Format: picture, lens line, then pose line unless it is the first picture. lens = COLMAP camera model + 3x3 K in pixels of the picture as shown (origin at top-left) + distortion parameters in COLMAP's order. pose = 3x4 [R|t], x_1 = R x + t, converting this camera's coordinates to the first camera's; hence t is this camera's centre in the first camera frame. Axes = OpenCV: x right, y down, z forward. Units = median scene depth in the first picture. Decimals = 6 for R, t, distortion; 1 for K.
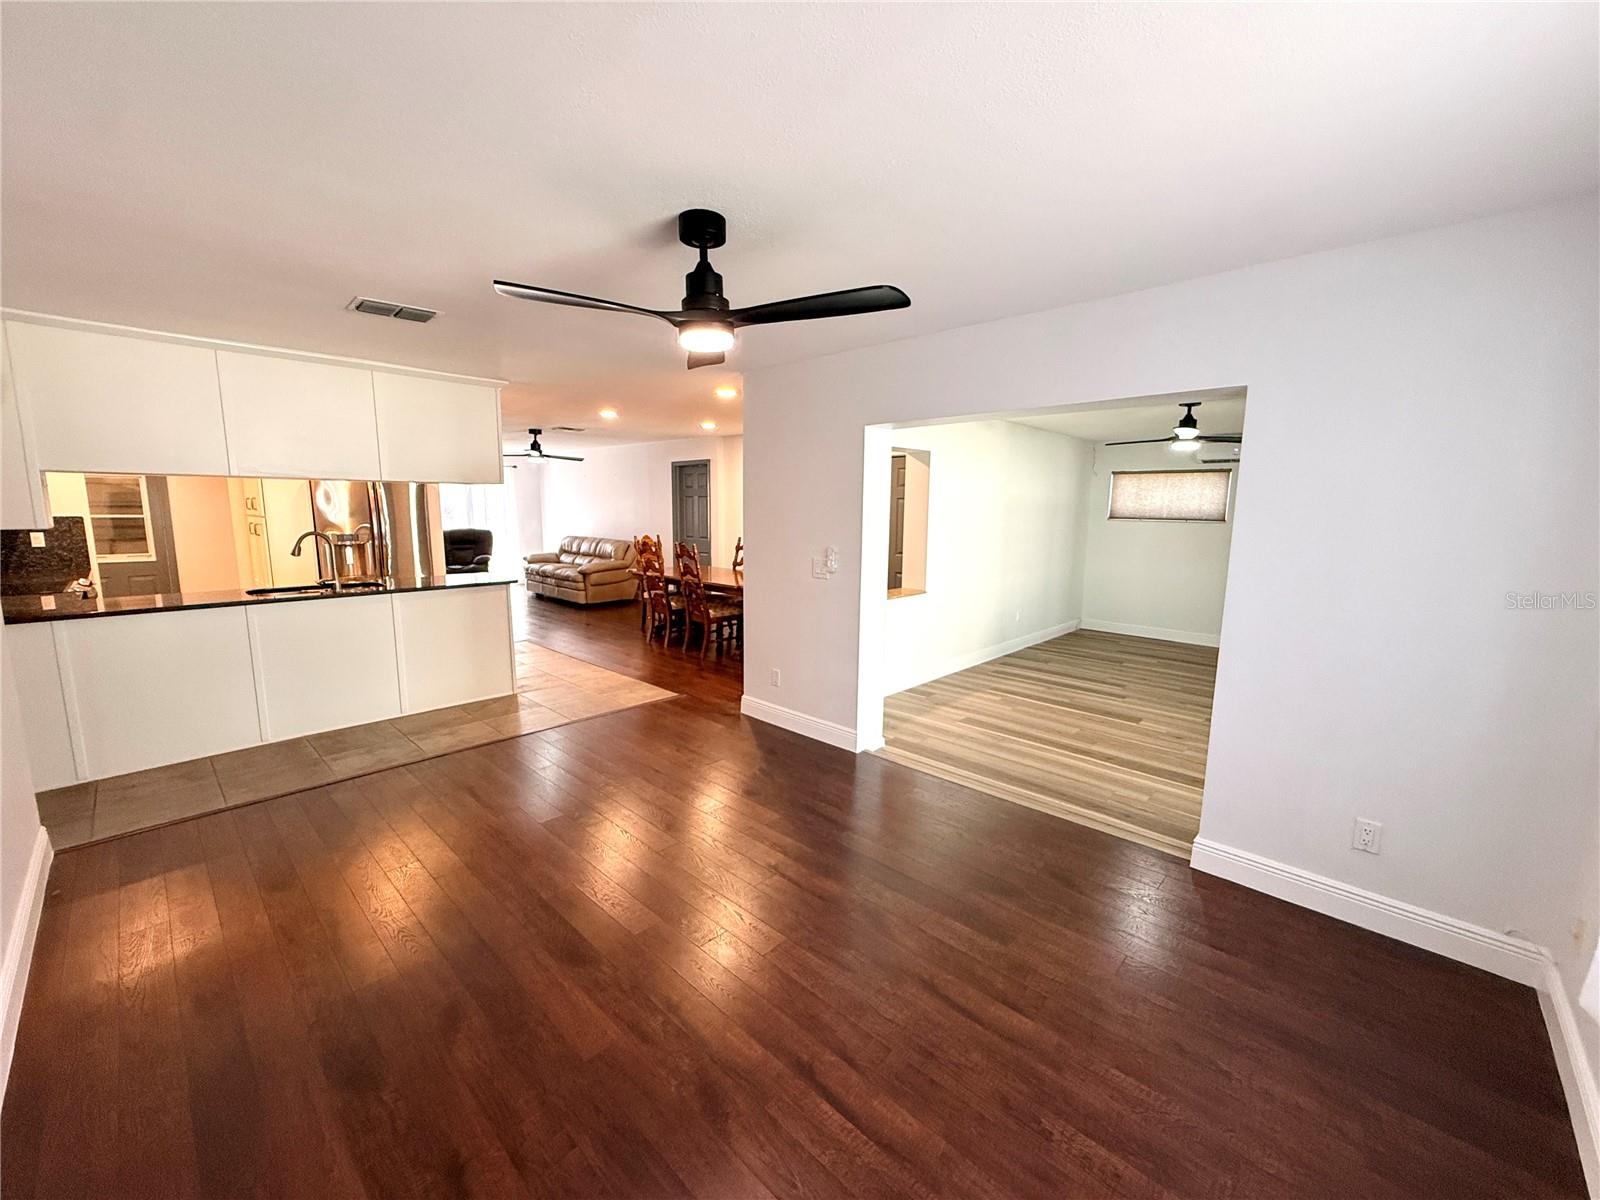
lens RADIAL K [[635.9, 0, 794.2], [0, 635.9, 602.1], [0, 0, 1]] dist [0.001374, 0.000142]
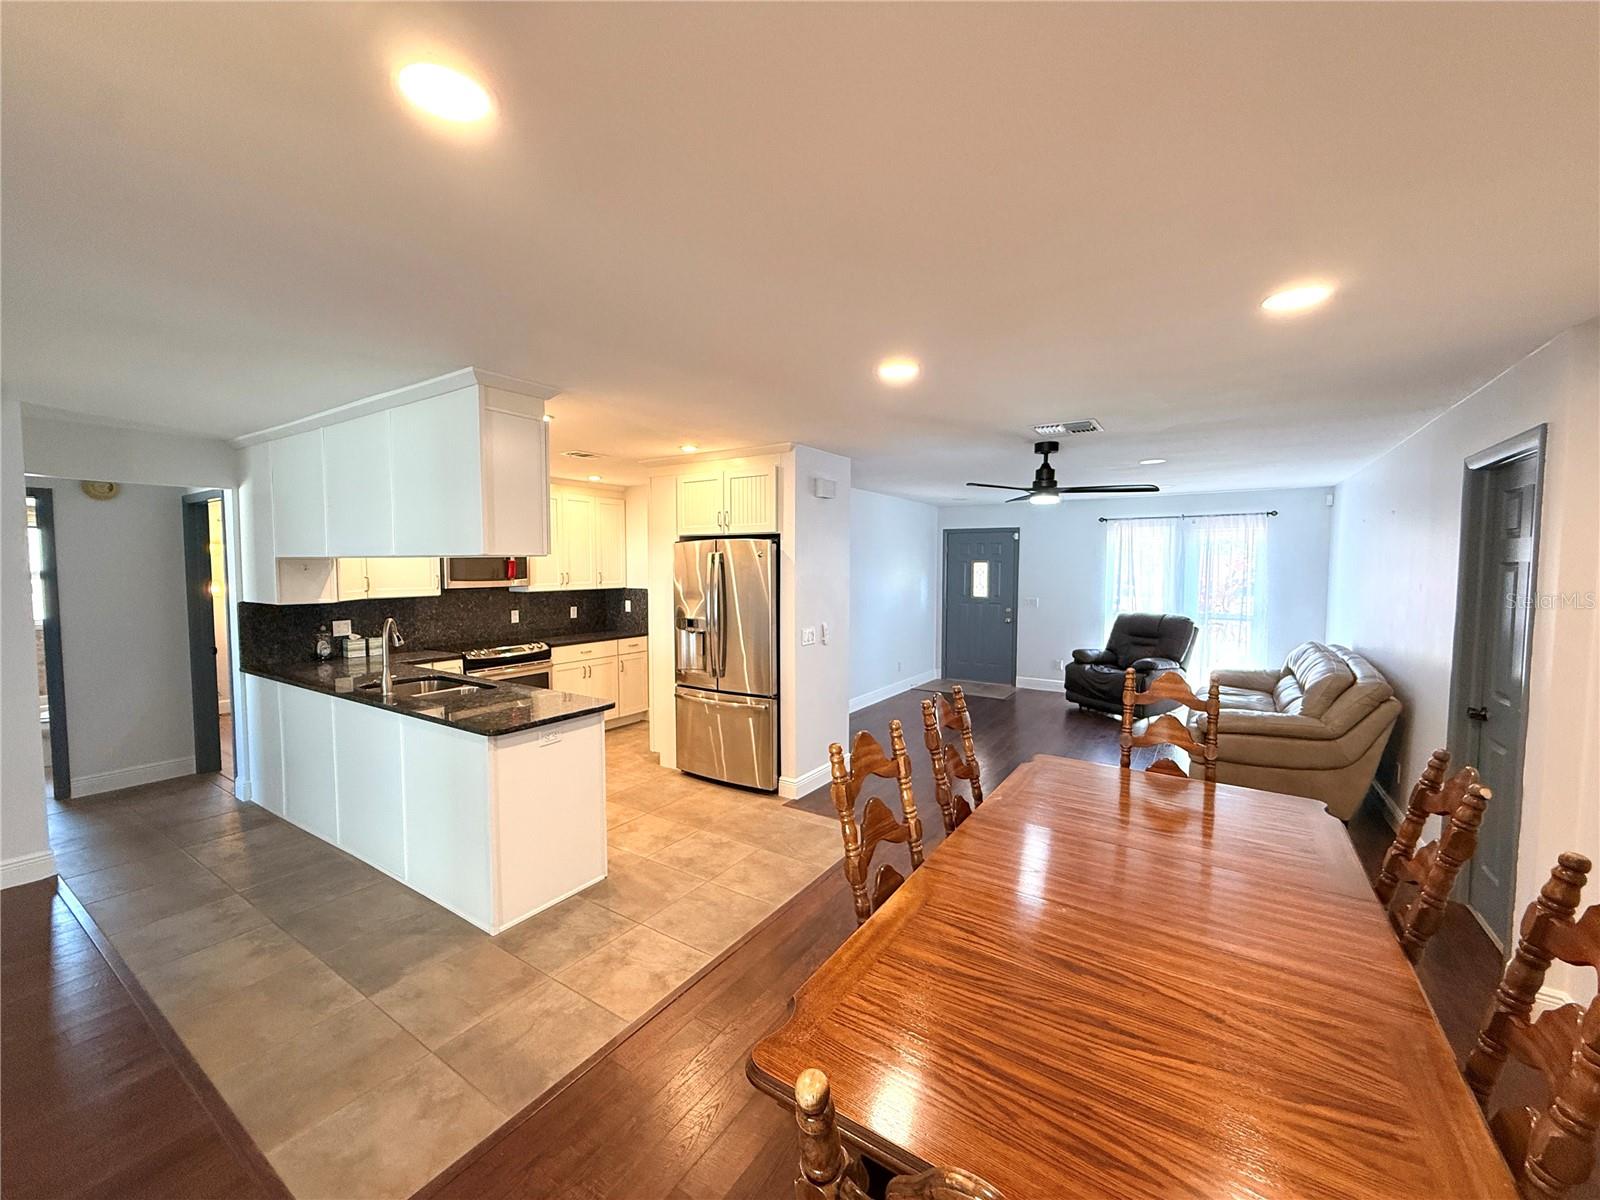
lens RADIAL K [[635.9, 0, 794.2], [0, 635.9, 602.1], [0, 0, 1]] dist [0.001374, 0.000142]
pose [[0.180037, 0.050728, -0.982351, 0.101519], [-0.146743, 0.988879, 0.024172, -0.146052], [0.972653, 0.139801, 0.185479, 0.854608]]
